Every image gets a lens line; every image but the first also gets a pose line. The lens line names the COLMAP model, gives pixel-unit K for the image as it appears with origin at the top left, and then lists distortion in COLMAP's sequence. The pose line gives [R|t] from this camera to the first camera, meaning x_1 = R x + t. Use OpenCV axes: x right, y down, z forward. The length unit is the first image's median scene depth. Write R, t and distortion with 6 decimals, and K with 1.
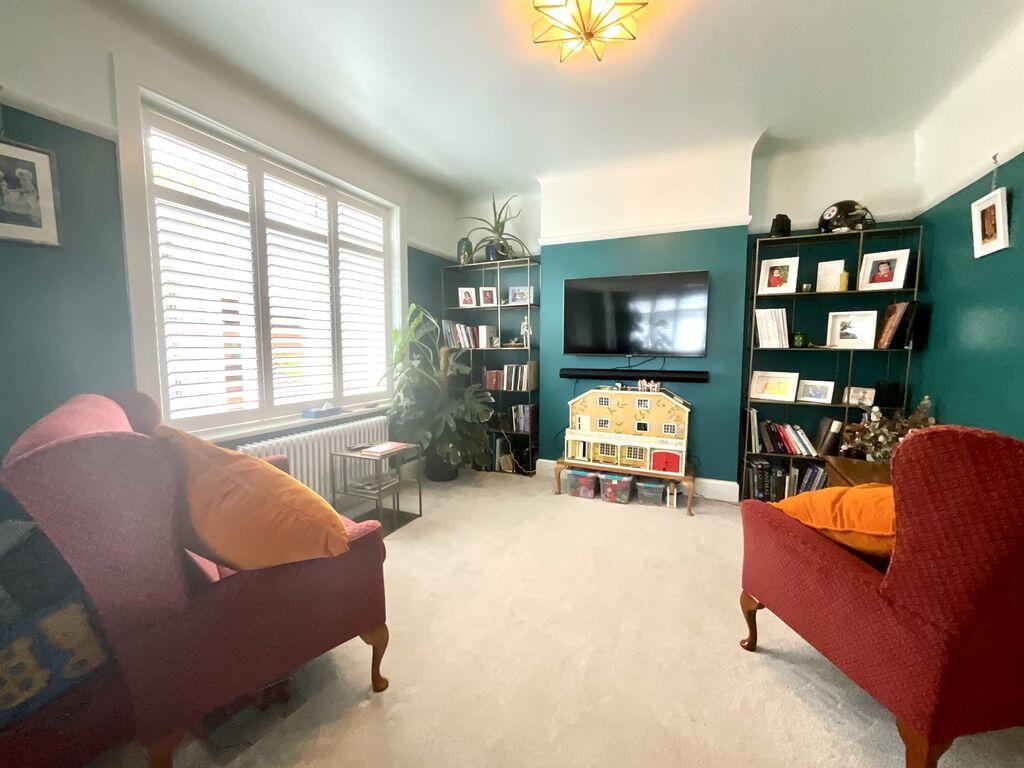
lens RADIAL K [[415.0, 0, 509.0], [0, 415.0, 385.2], [0, 0, 1]] dist [0.000746, 0.000744]
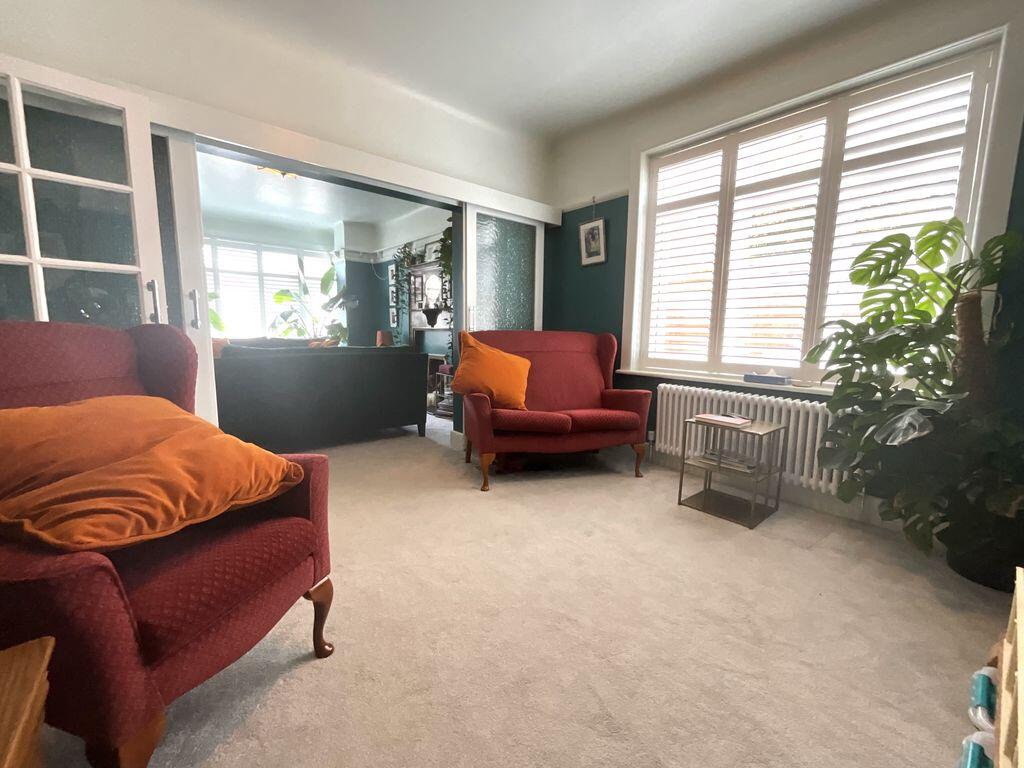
lens RADIAL K [[415.0, 0, 510.5], [0, 415.0, 382.7], [0, 0, 1]] dist [0.000746, 0.000744]
pose [[-0.417015, 0.109882, -0.902233, 0.665892], [-0.095621, 0.981852, 0.163775, -0.023950], [0.903856, 0.154569, -0.398940, 0.947844]]
